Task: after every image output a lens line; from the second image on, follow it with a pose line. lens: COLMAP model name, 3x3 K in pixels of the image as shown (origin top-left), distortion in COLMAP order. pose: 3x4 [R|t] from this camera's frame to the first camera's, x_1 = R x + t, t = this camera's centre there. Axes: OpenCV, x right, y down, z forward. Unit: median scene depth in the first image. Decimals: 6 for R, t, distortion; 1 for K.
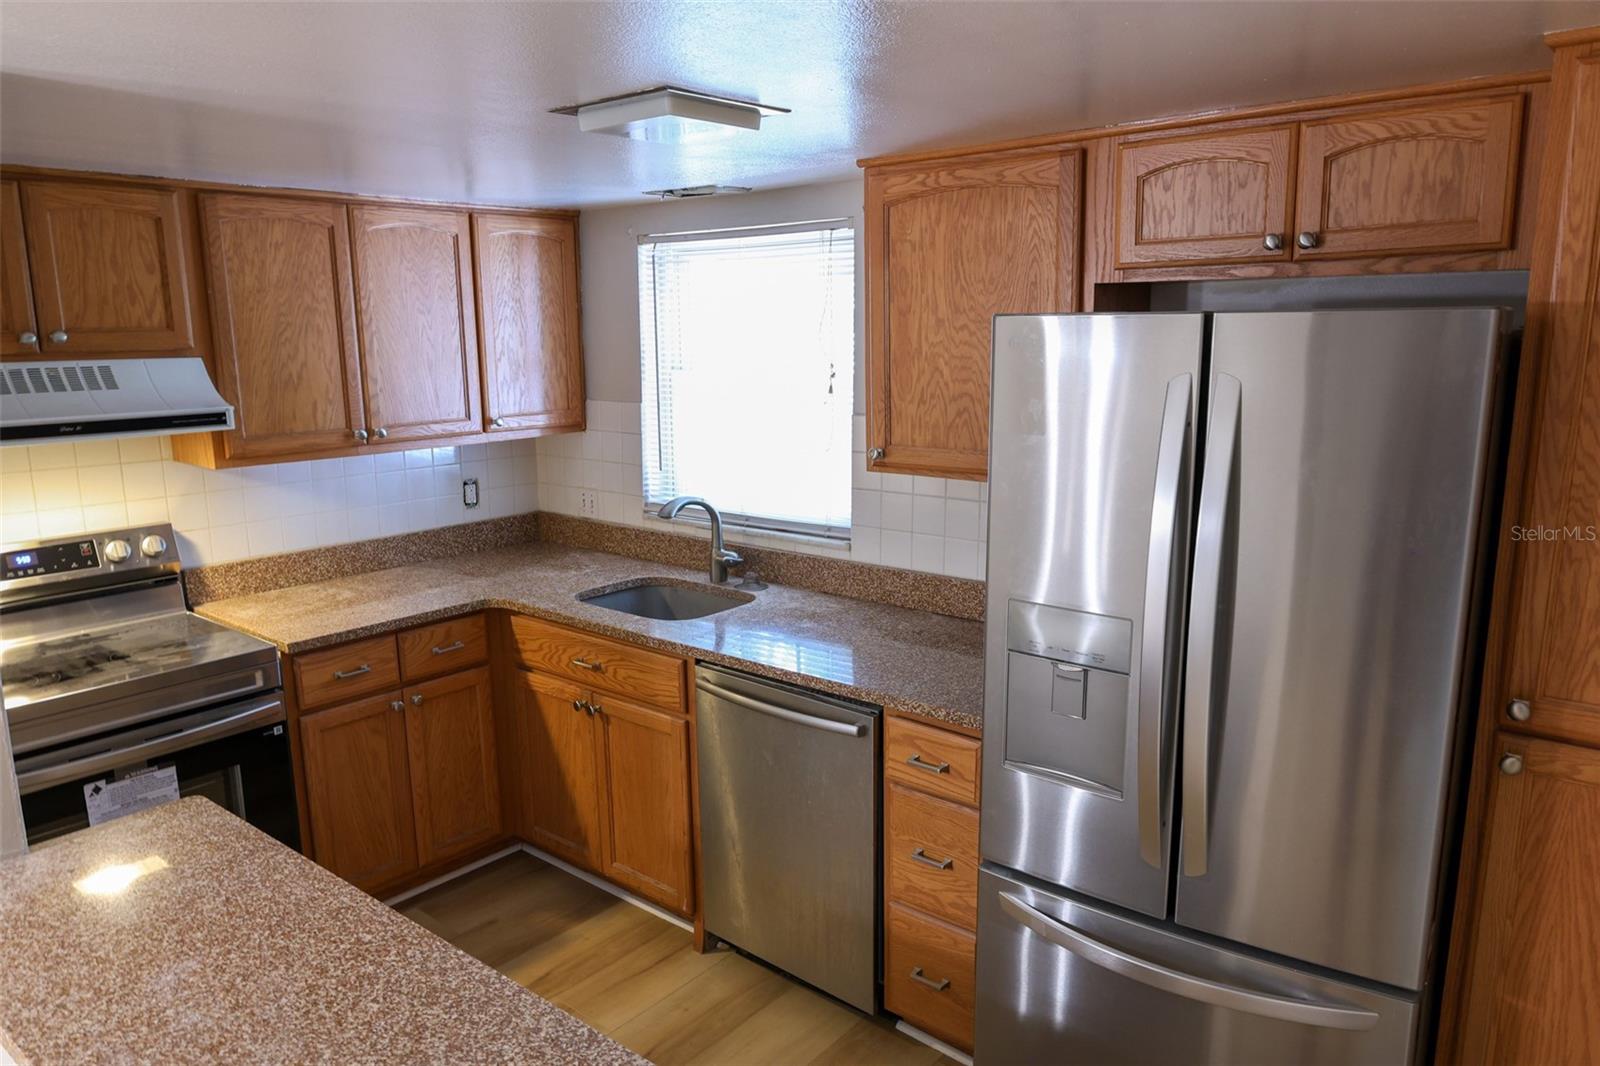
lens RADIAL K [[1086.6, 0, 800.0], [0, 1086.6, 533.0], [0, 0, 1]] dist [-0.004051, 0.003246]
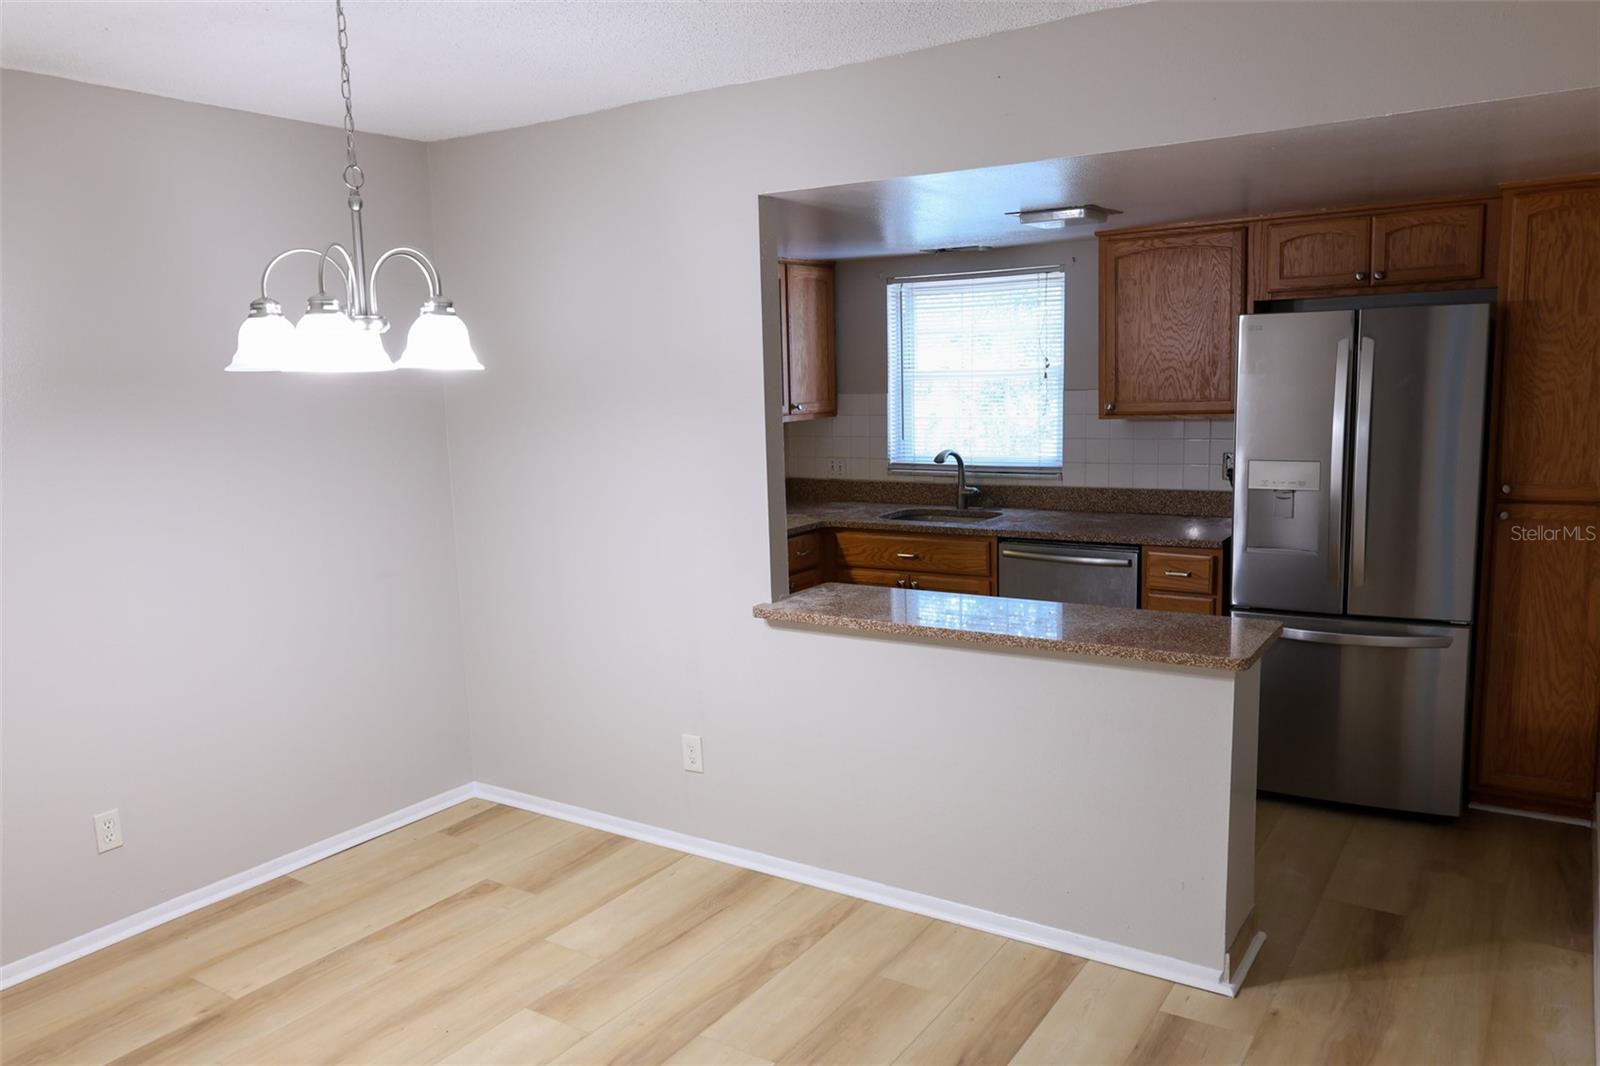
lens RADIAL K [[1178.4, 0, 800.0], [0, 1178.4, 533.0], [0, 0, 1]] dist [0.024977, -0.007714]
pose [[0.992737, -0.034783, 0.115166, -0.661290], [0.040831, 0.997885, -0.050579, 0.205639], [-0.113163, 0.054914, 0.992058, -0.775562]]
